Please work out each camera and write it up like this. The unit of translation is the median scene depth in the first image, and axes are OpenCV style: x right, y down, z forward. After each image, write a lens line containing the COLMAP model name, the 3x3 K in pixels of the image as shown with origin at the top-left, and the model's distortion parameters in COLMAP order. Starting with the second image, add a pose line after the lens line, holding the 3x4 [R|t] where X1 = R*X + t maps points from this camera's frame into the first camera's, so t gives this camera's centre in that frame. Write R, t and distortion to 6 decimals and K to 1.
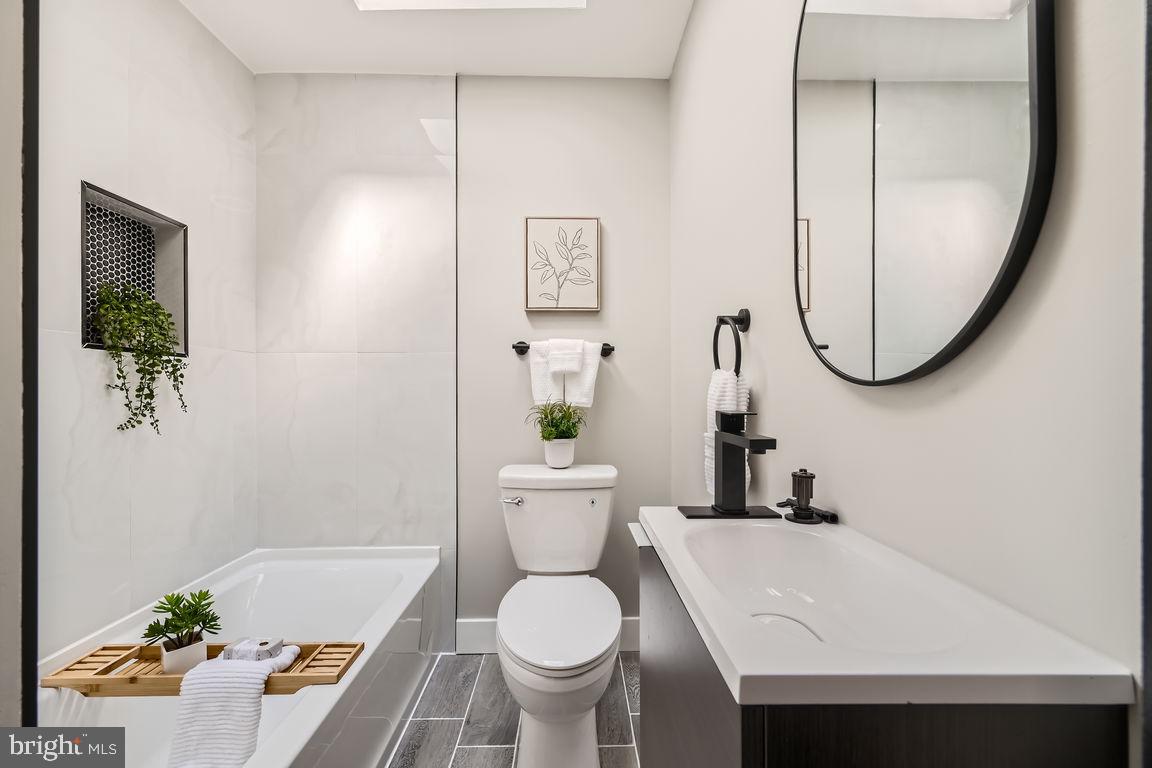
lens RADIAL K [[459.4, 0, 571.9], [0, 459.4, 389.2], [0, 0, 1]] dist [-0.002925, 0.001247]
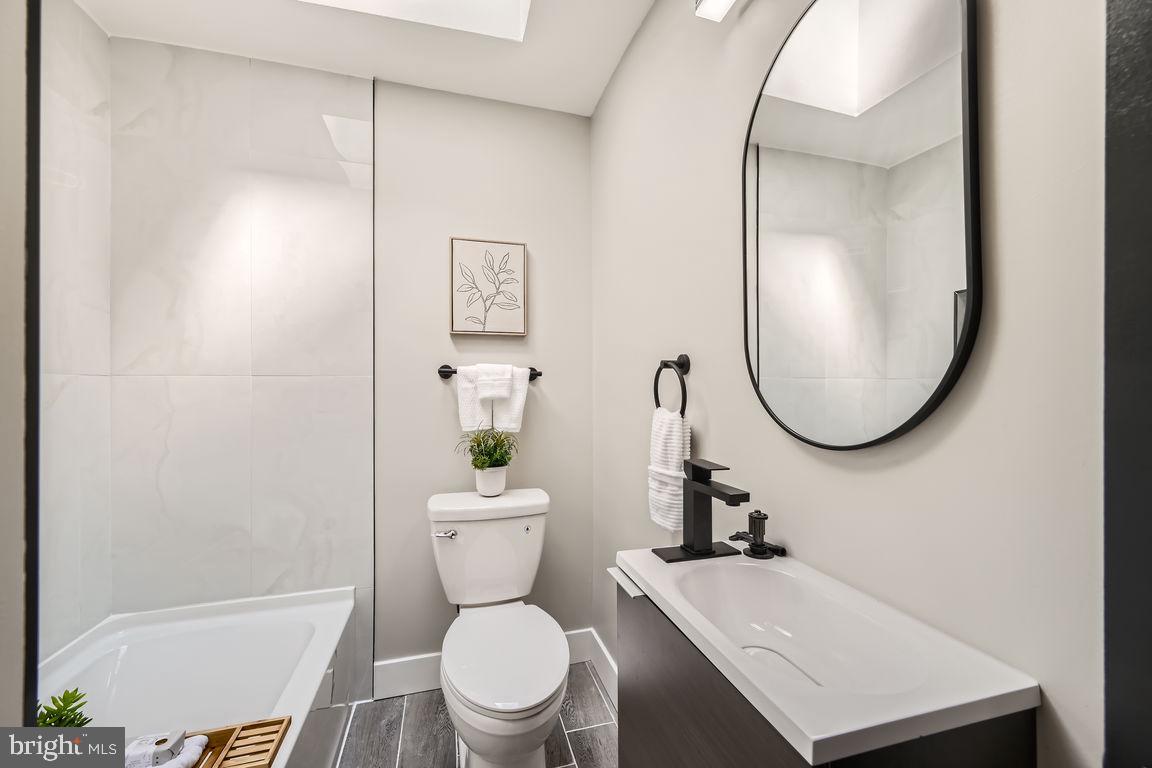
lens RADIAL K [[459.4, 0, 560.2], [0, 459.4, 380.1], [0, 0, 1]] dist [-0.002925, 0.001247]
pose [[0.965881, -0.000183, 0.258985, -0.139201], [0.000740, 0.999998, -0.002054, -0.076256], [-0.258984, 0.002176, 0.965879, 0.002345]]
